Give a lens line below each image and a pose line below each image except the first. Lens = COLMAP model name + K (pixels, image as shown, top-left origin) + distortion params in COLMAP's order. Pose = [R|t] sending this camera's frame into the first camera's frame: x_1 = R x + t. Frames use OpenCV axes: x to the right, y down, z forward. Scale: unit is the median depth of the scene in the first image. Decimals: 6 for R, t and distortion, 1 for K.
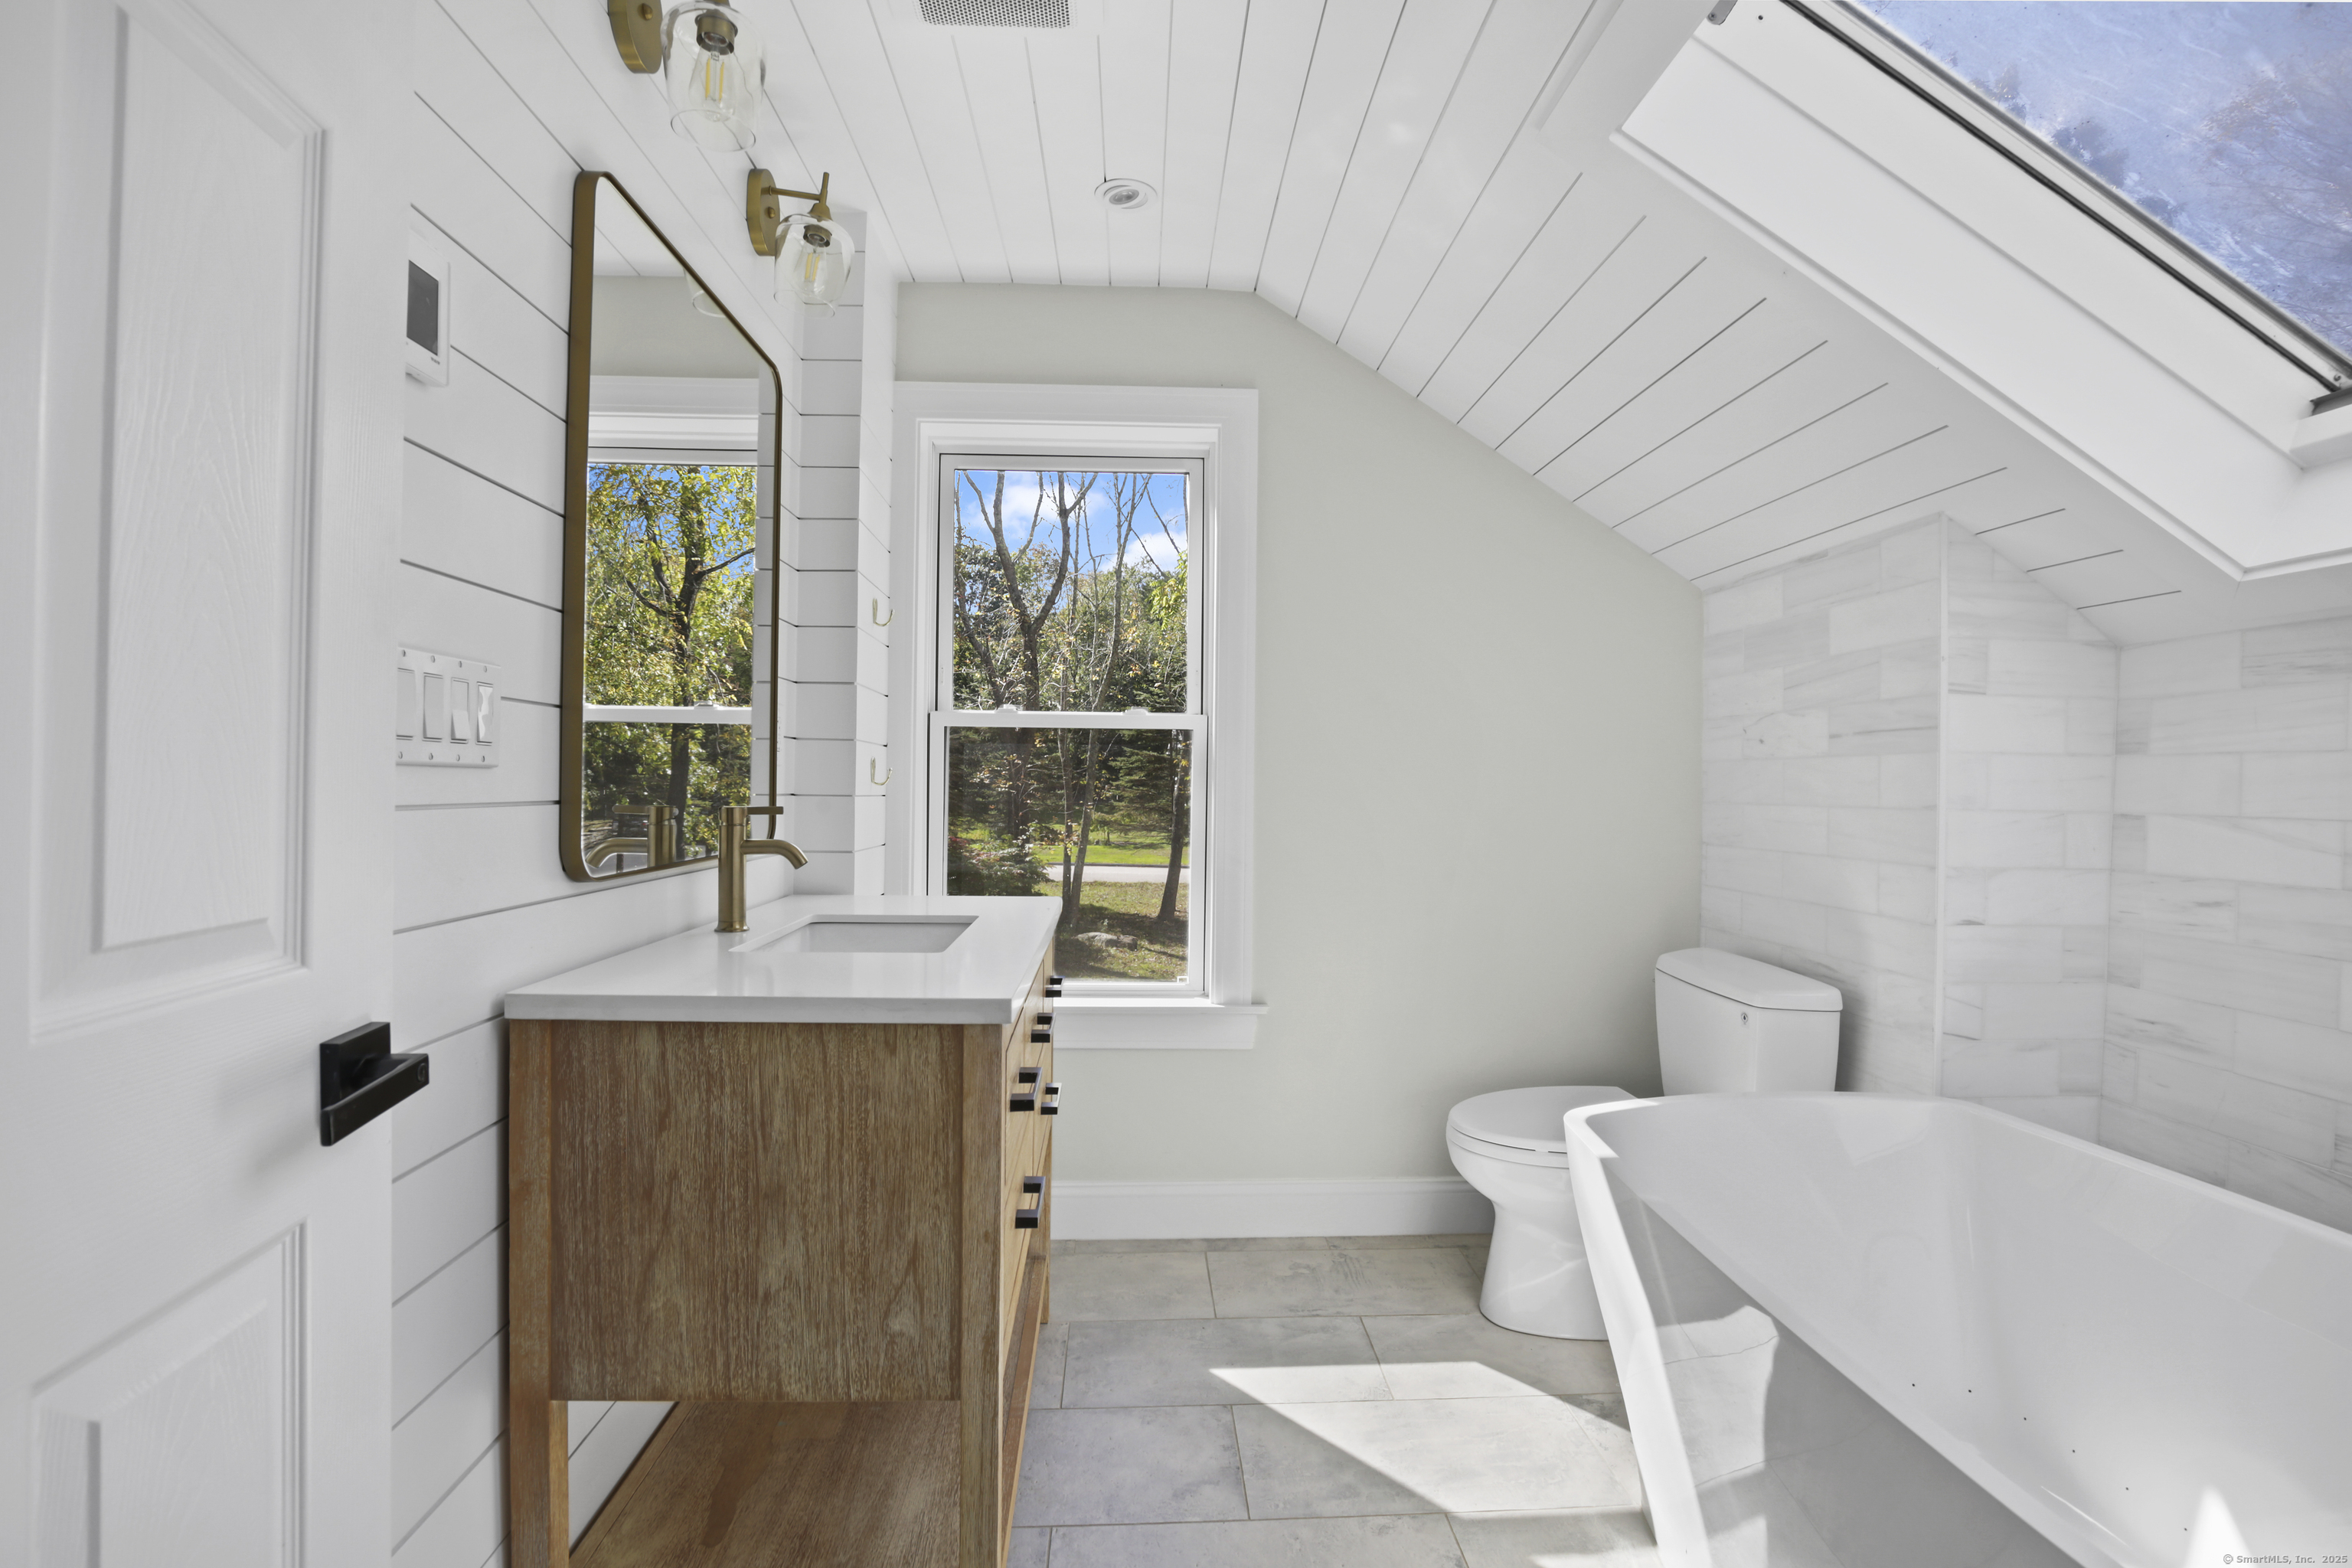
lens RADIAL K [[1083.1, 0, 1181.8], [0, 1083.1, 770.0], [0, 0, 1]] dist [-0.028925, 0.006543]
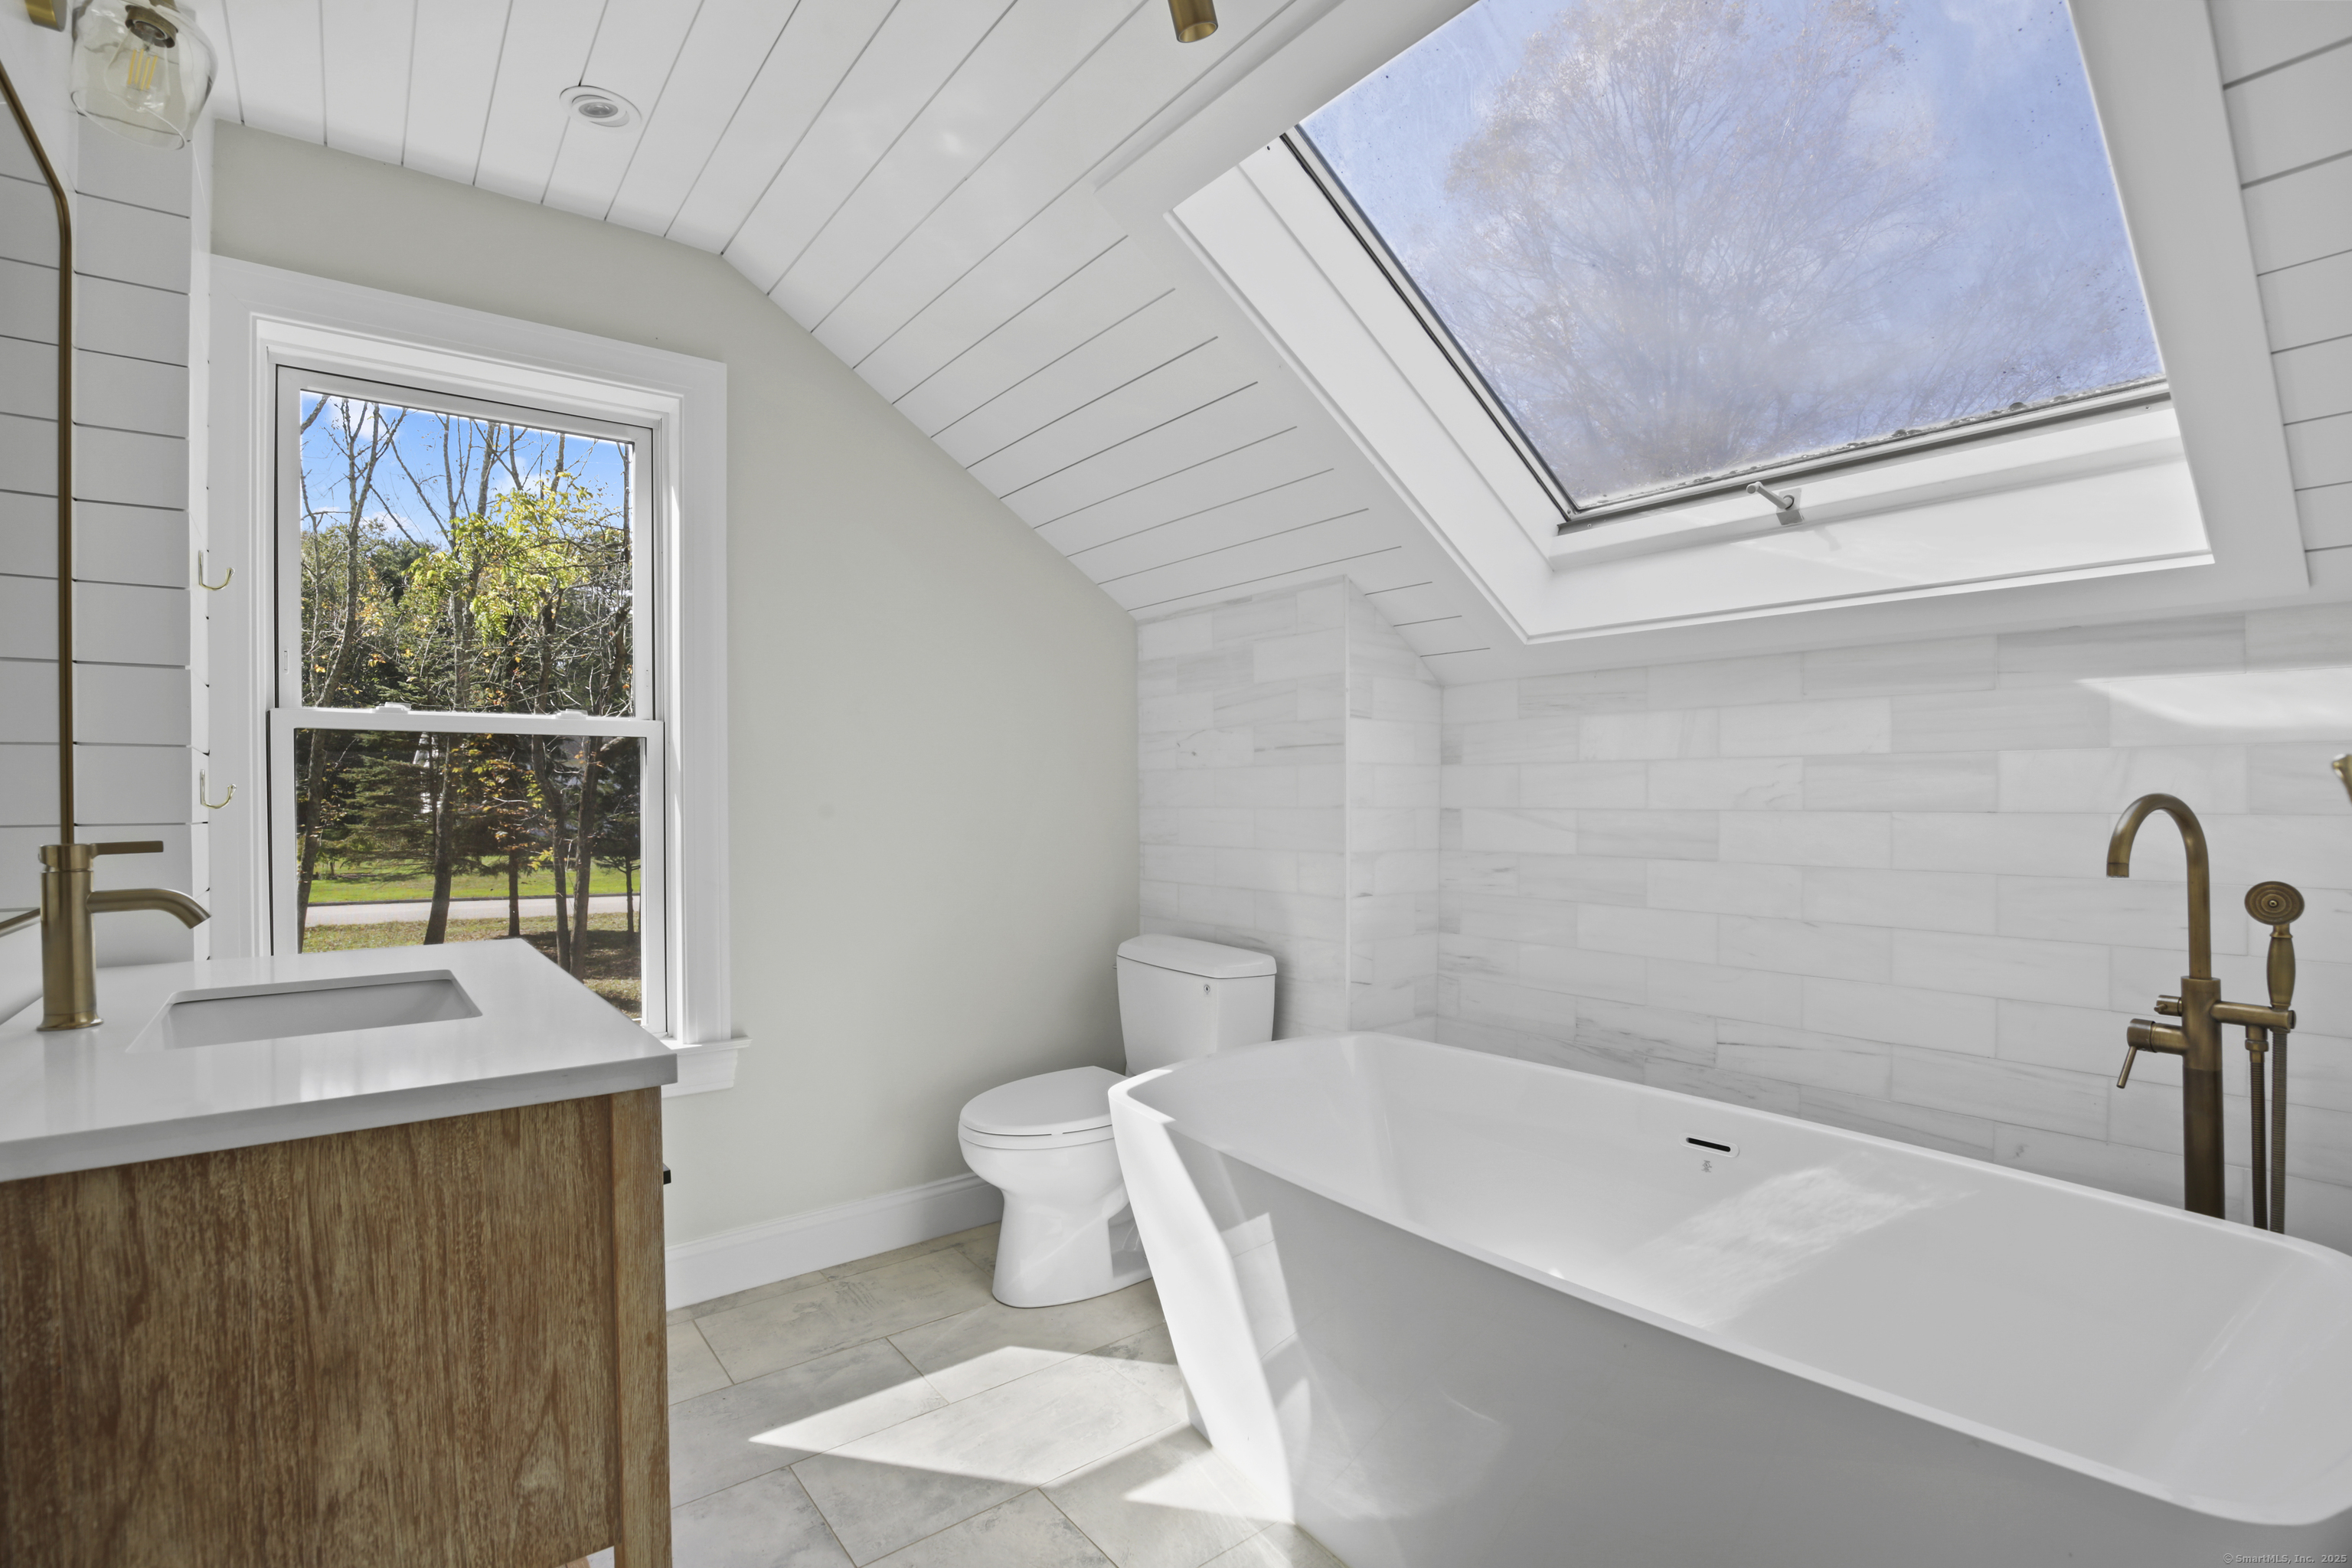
lens RADIAL K [[1083.1, 0, 1186.3], [0, 1083.1, 792.4], [0, 0, 1]] dist [-0.028925, 0.006543]
pose [[0.821904, -0.015092, 0.569425, -0.183885], [0.008499, 0.999863, 0.014232, -0.001741], [-0.569562, -0.006858, 0.821920, 0.045443]]
